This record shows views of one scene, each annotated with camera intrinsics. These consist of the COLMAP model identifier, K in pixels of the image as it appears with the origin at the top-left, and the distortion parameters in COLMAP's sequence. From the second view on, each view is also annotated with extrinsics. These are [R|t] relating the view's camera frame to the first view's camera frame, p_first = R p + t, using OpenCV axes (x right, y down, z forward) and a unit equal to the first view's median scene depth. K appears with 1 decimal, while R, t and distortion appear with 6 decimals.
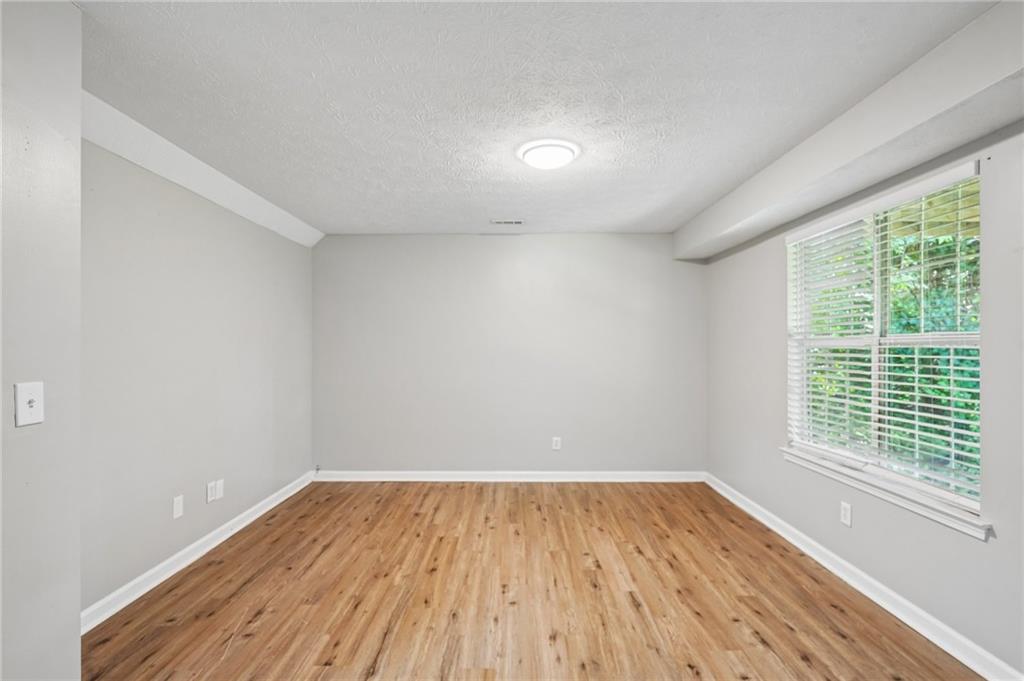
lens RADIAL K [[477.4, 0, 511.9], [0, 477.4, 342.0], [0, 0, 1]] dist [-0.003993, 0.002859]
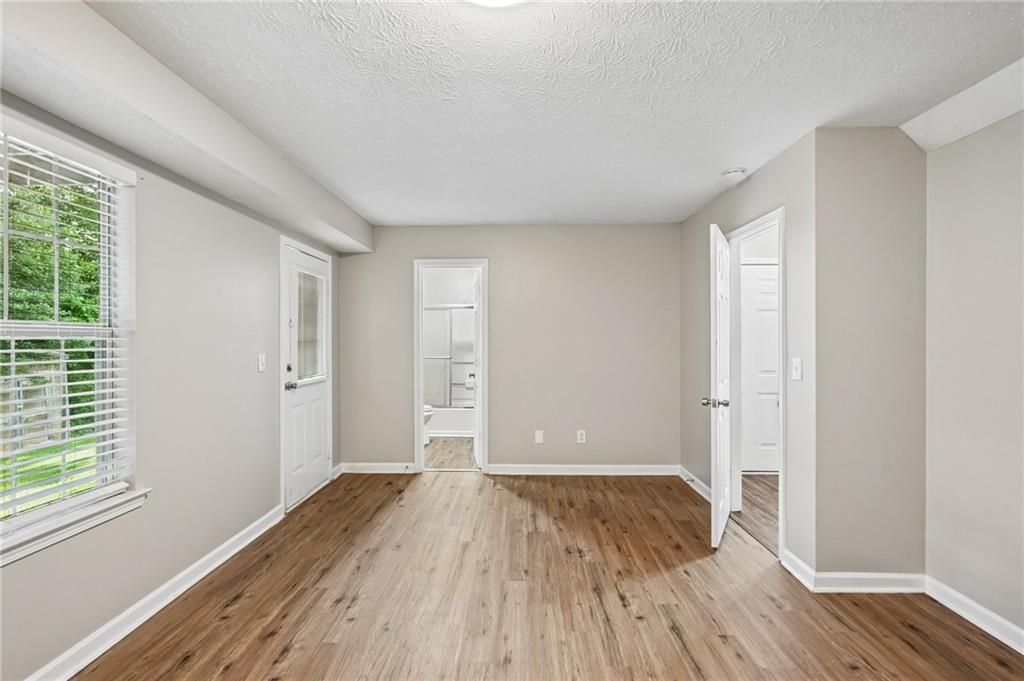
lens RADIAL K [[477.4, 0, 511.9], [0, 477.4, 339.5], [0, 0, 1]] dist [-0.003993, 0.002859]
pose [[-0.999816, -0.000864, 0.019164, 0.061973], [-0.001040, 0.999957, -0.009186, 0.020496], [-0.019155, -0.009204, -0.999774, 1.951484]]
